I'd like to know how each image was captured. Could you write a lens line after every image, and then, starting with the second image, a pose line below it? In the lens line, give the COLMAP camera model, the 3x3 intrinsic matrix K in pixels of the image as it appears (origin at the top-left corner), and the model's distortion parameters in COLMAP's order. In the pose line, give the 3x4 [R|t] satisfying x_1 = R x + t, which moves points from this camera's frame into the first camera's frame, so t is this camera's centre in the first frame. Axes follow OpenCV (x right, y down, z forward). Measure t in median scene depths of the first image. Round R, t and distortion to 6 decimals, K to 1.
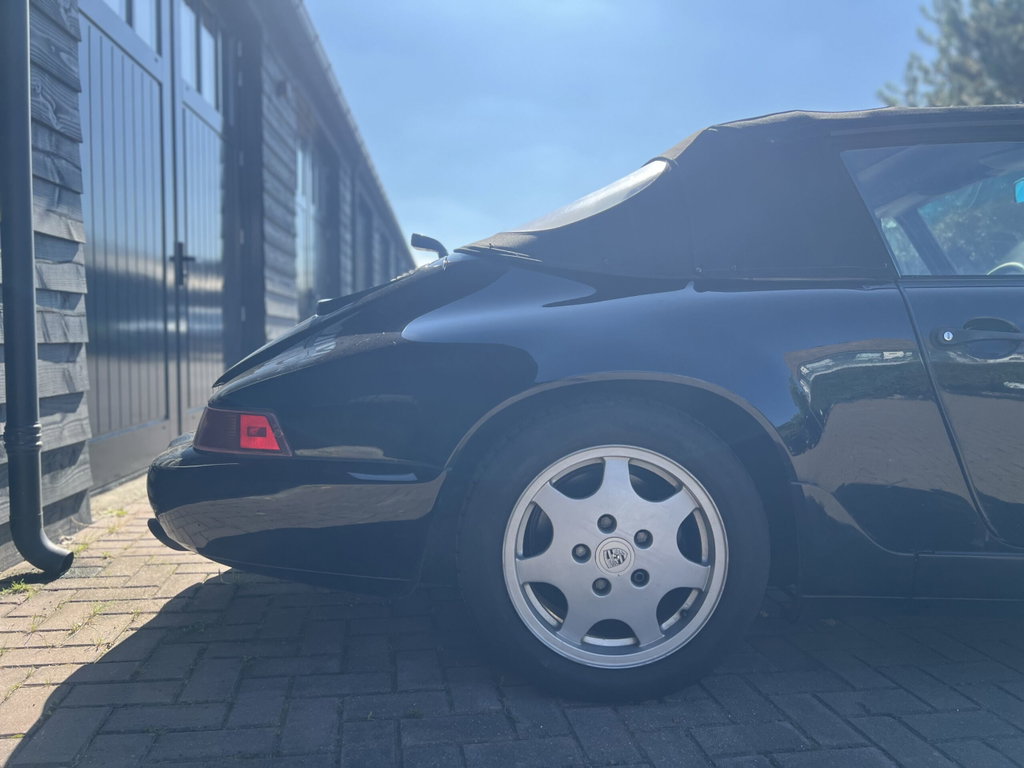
lens RADIAL K [[777.1, 0, 511.0], [0, 777.1, 384.0], [0, 0, 1]] dist [0.040417, -0.047890]
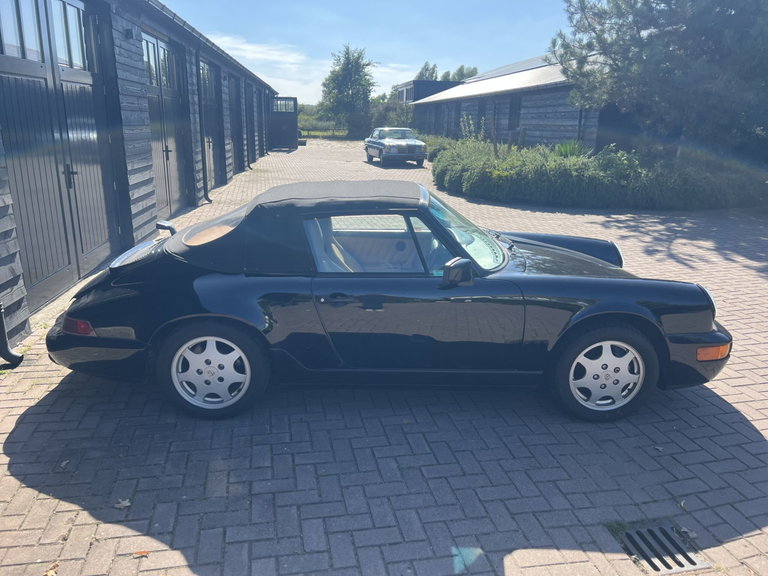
lens RADIAL K [[583.4, 0, 376.4], [0, 583.4, 278.2], [0, 0, 1]] dist [0.021279, -0.008700]
pose [[0.999636, 0.000025, 0.026967, 0.667921], [-0.005530, 0.978942, 0.204066, -0.552867], [-0.026394, -0.204141, 0.978586, -1.038750]]
